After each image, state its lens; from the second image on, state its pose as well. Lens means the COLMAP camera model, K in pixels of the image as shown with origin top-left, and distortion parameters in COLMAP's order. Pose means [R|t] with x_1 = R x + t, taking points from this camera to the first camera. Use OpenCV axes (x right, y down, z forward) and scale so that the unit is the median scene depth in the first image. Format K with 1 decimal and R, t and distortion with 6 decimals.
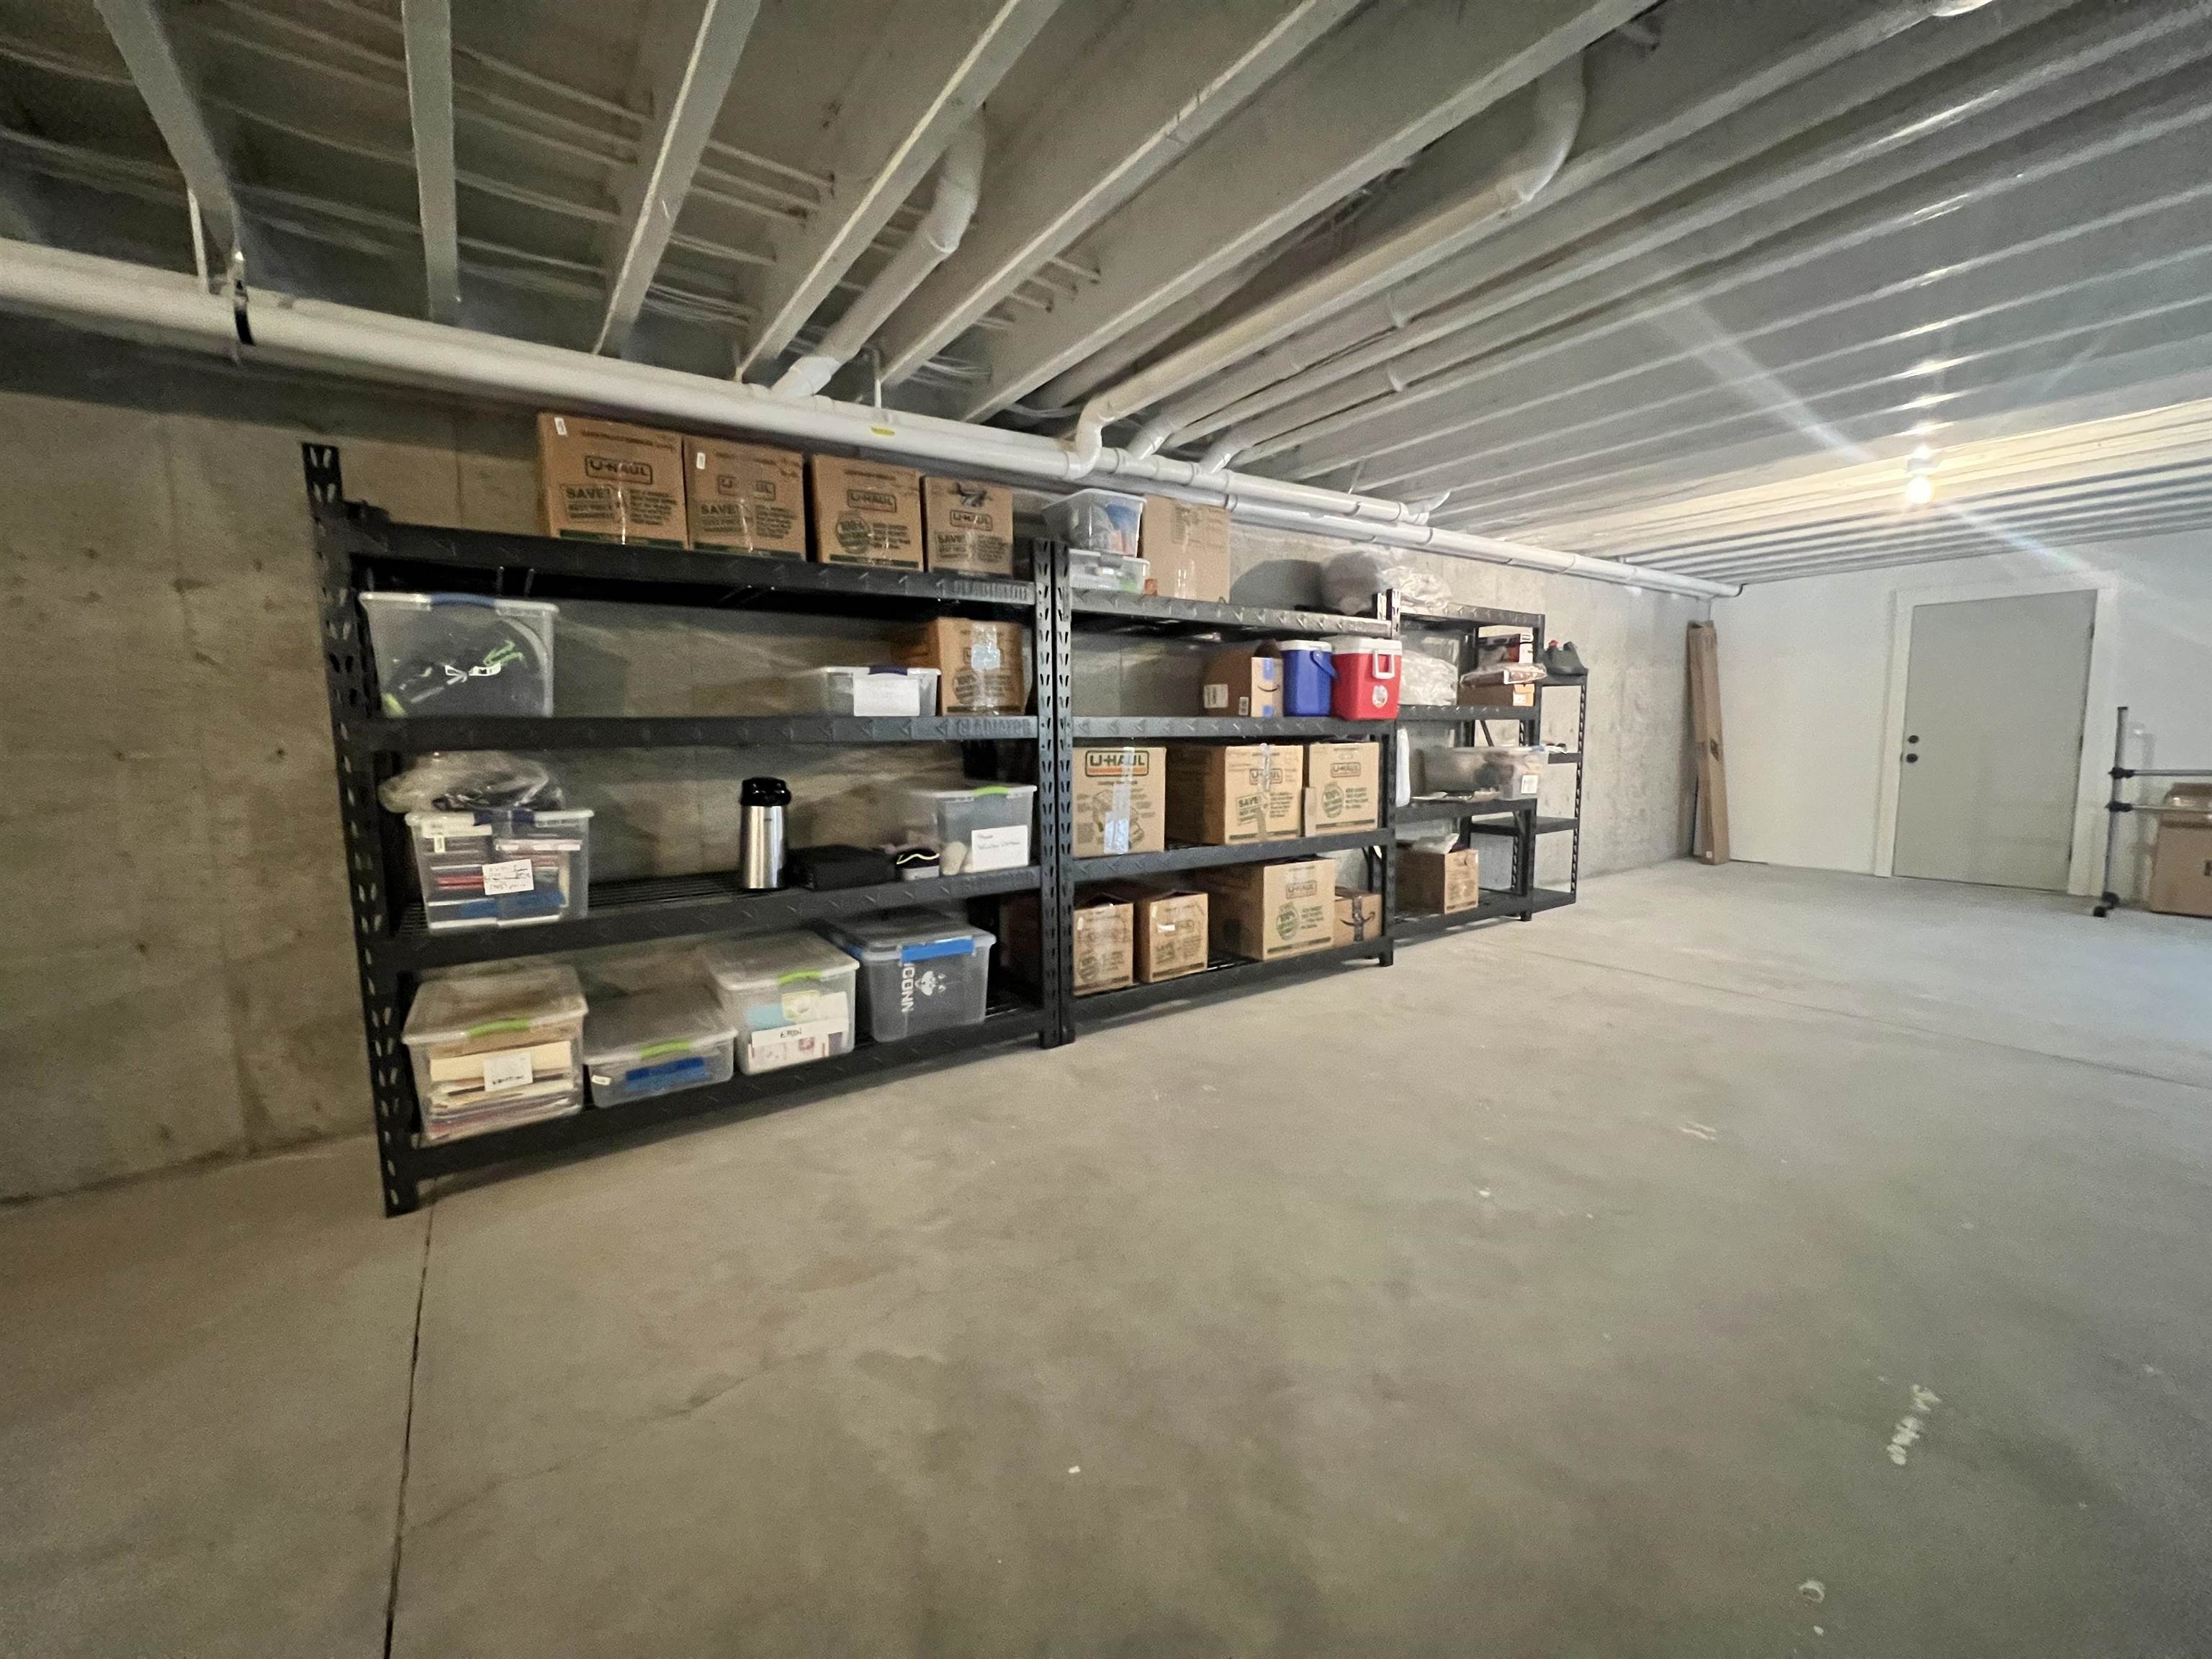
lens RADIAL K [[878.1, 0, 1102.9], [0, 878.1, 824.6], [0, 0, 1]] dist [0.002295, 0.000258]
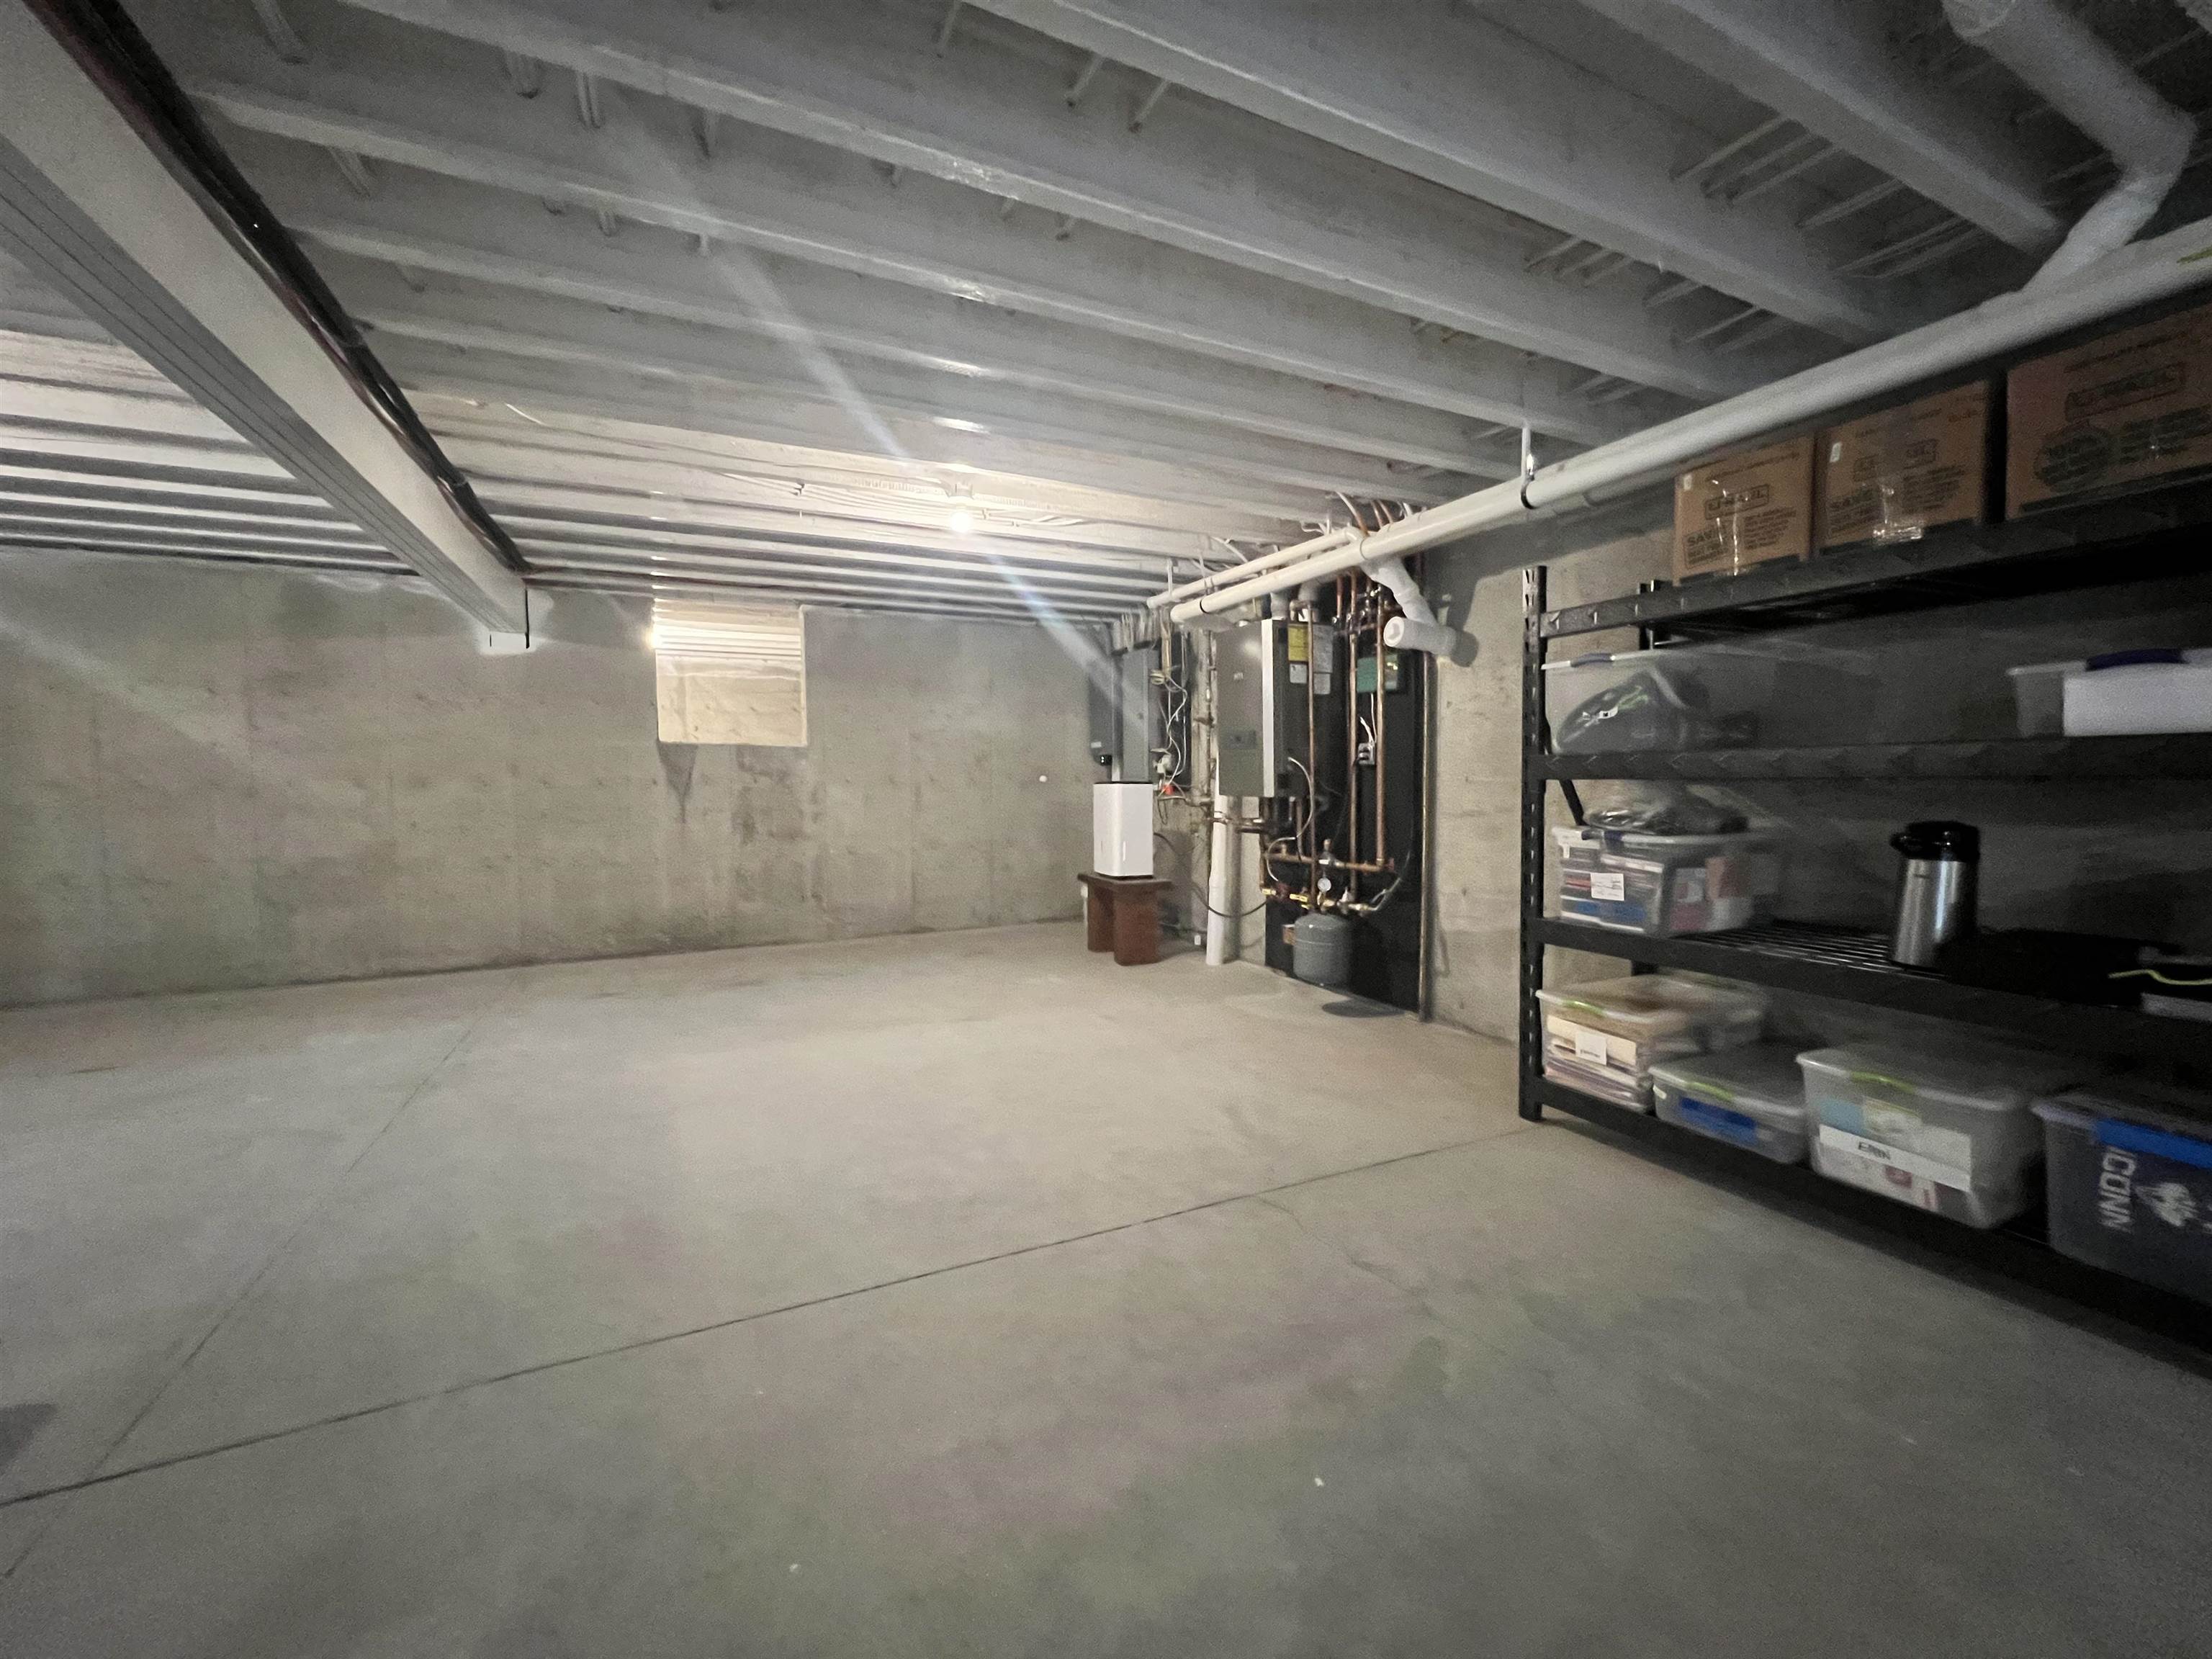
lens RADIAL K [[878.1, 0, 1115.2], [0, 878.1, 831.9], [0, 0, 1]] dist [0.002295, 0.000258]
pose [[-0.150952, 0.073441, -0.985809, 0.557195], [-0.098122, 0.991199, 0.088868, -0.050343], [0.983659, 0.110144, -0.142417, 0.479626]]
